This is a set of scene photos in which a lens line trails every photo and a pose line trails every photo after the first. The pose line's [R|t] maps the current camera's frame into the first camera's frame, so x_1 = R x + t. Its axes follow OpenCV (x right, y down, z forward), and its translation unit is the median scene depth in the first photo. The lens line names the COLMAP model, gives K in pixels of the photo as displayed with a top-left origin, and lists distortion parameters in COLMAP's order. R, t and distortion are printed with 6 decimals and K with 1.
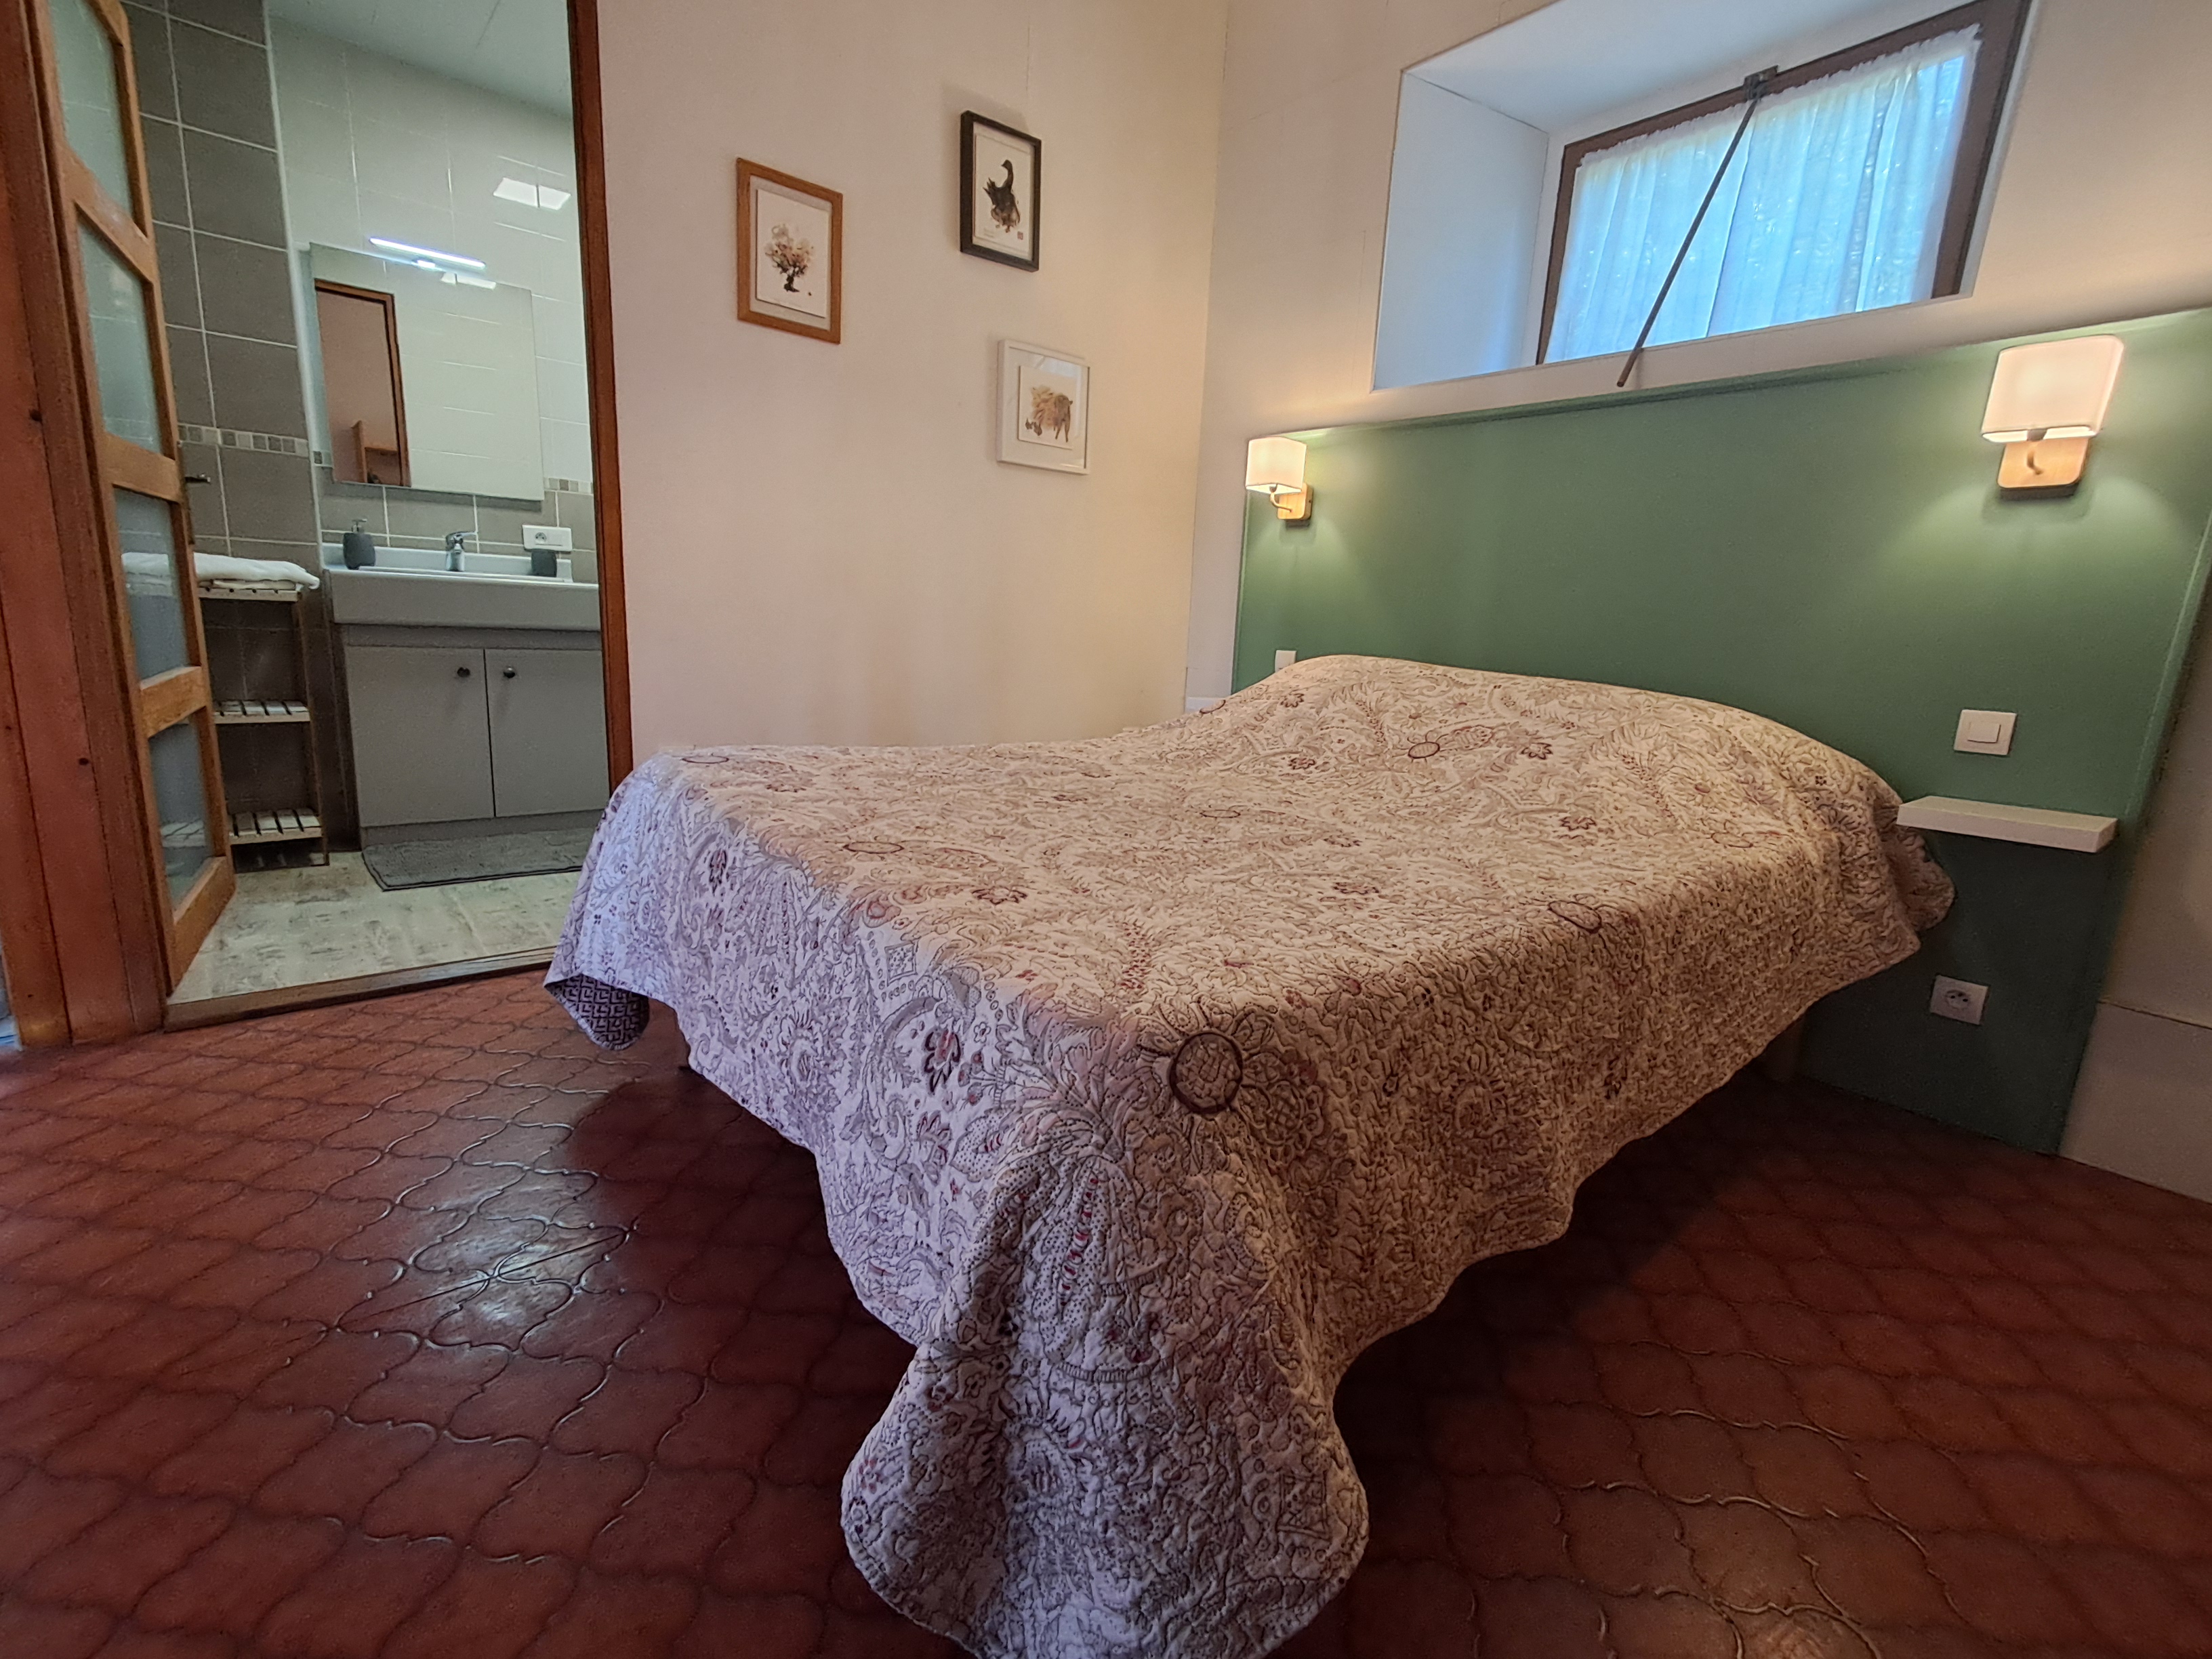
lens RADIAL K [[995.4, 0, 1104.8], [0, 995.4, 800.4], [0, 0, 1]] dist [0.000410, 0.025713]
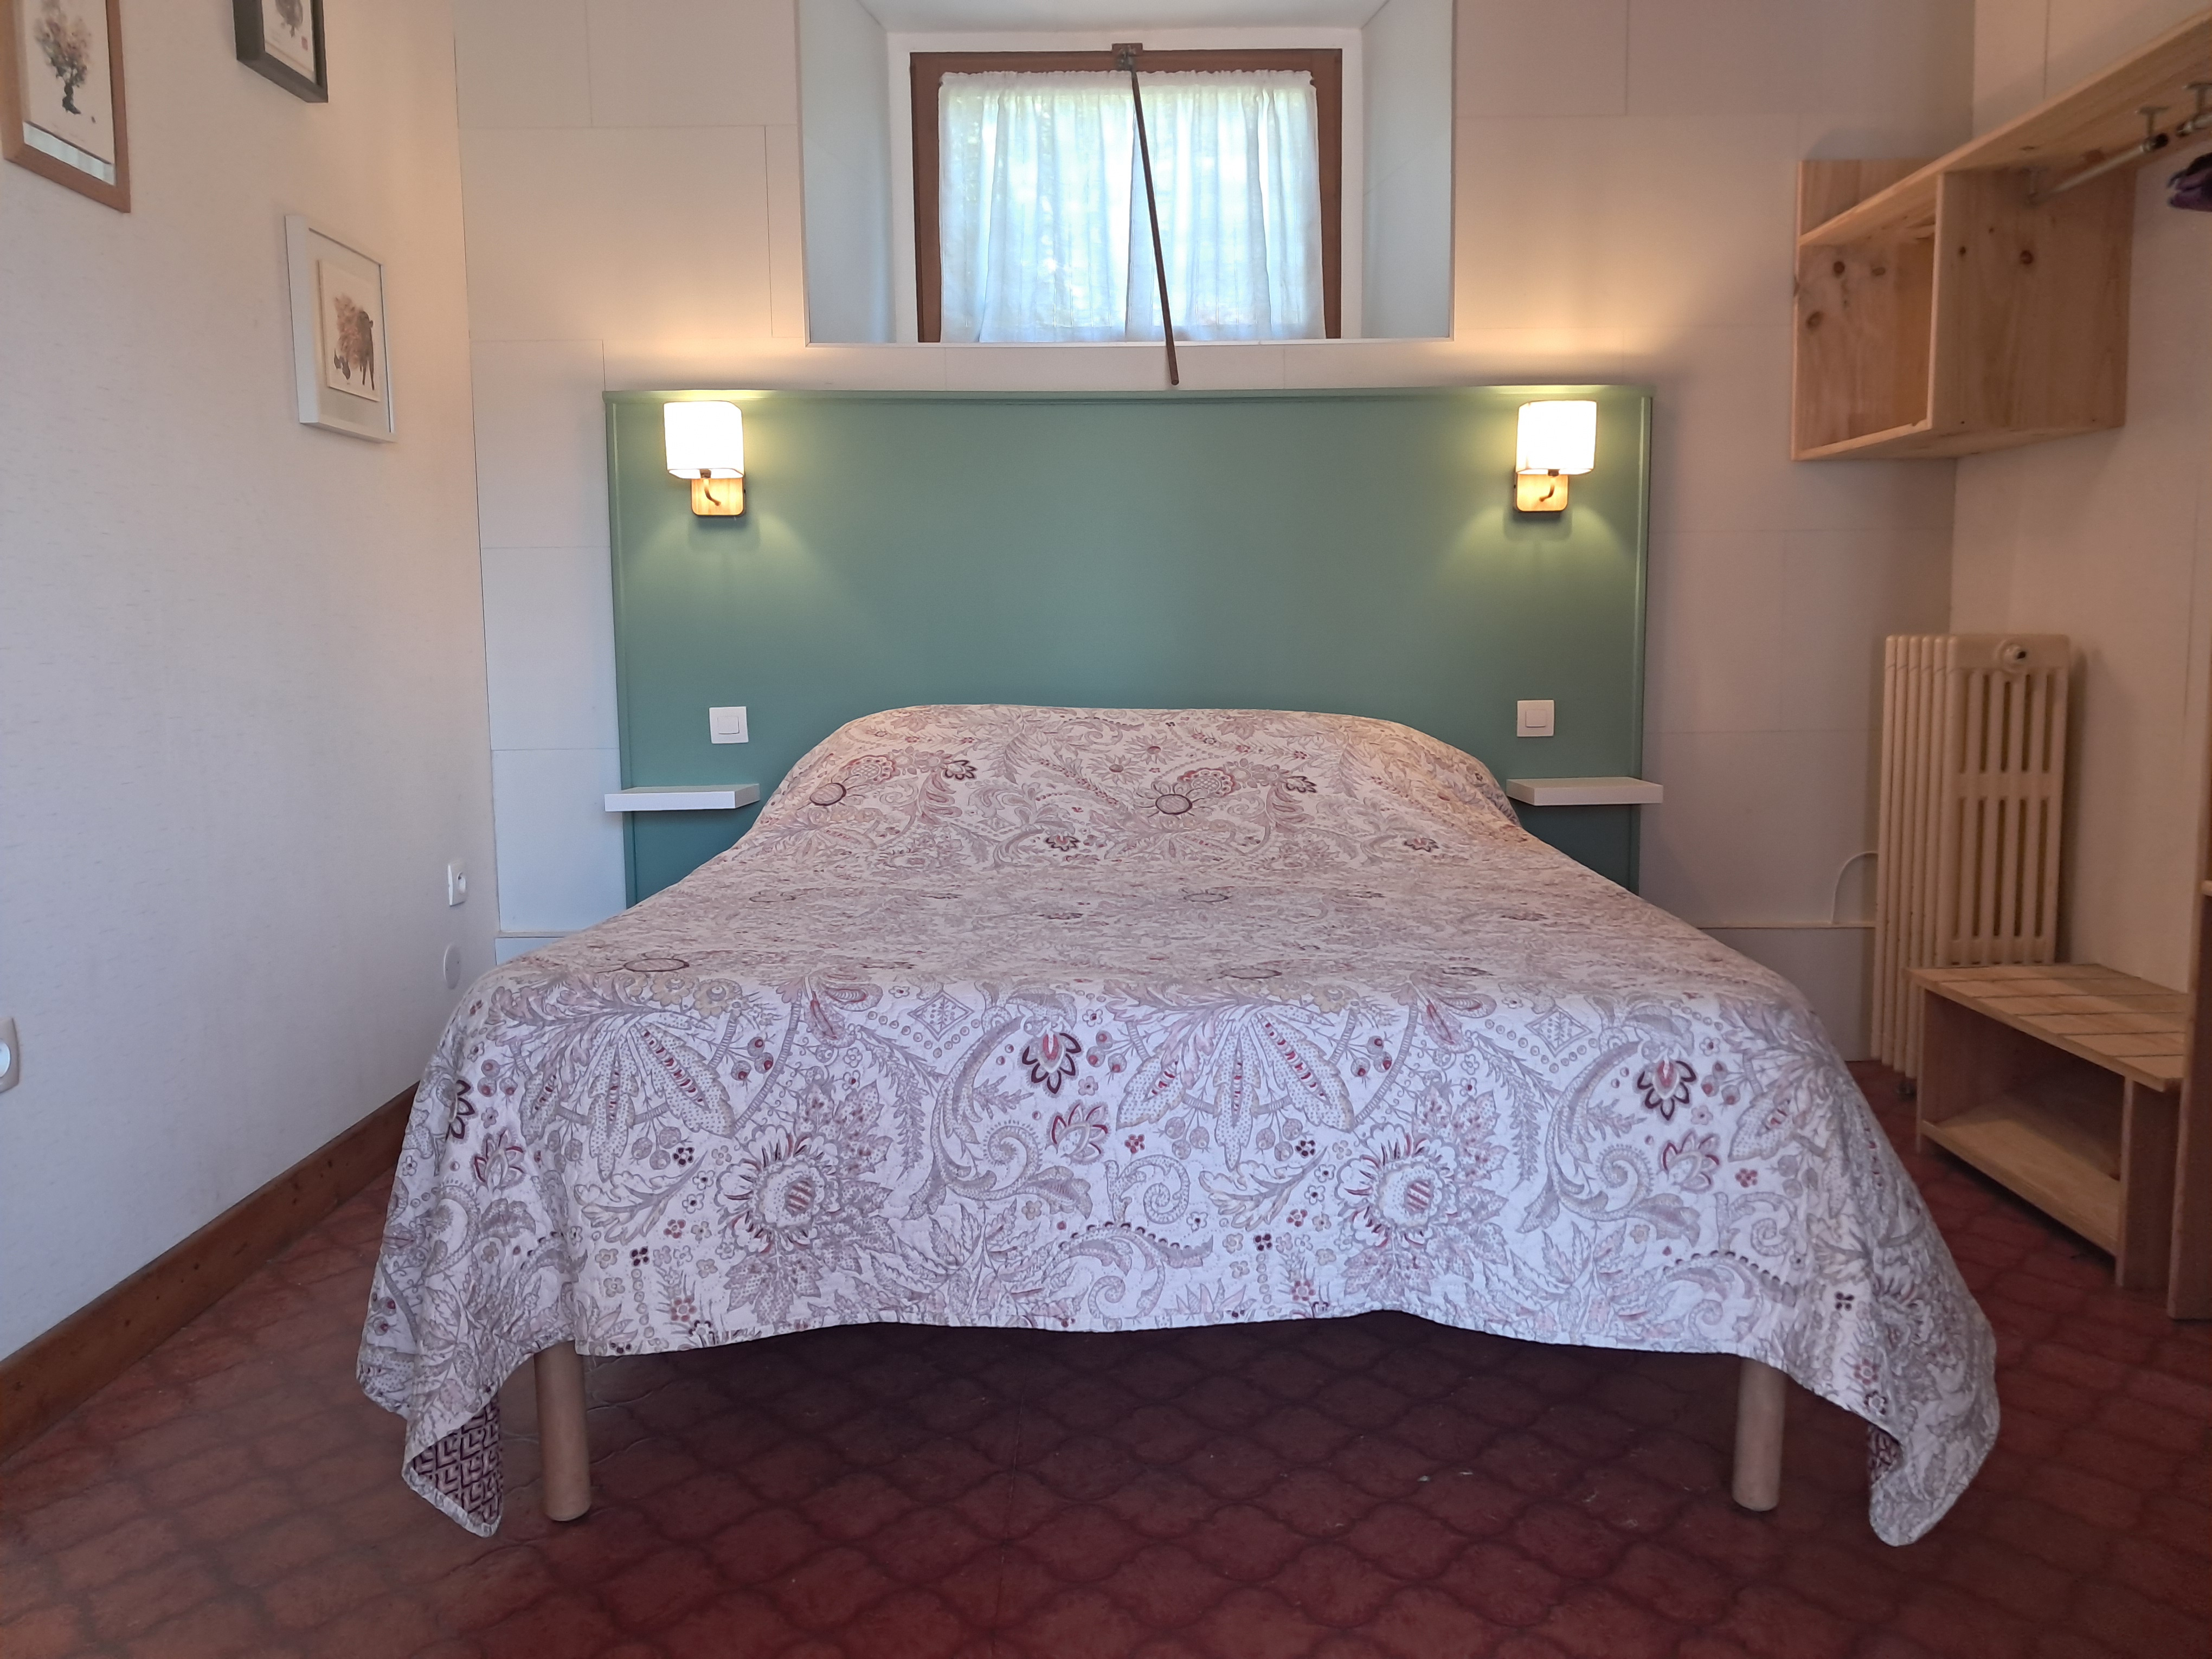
lens RADIAL K [[1762.8, 0, 1107.1], [0, 1762.8, 823.9], [0, 0, 1]] dist [0.026200, 0.001723]
pose [[0.646994, -0.145477, 0.748489, -0.943087], [0.190262, 0.981382, 0.026280, -0.094864], [-0.738376, 0.125406, 0.662627, 0.053443]]
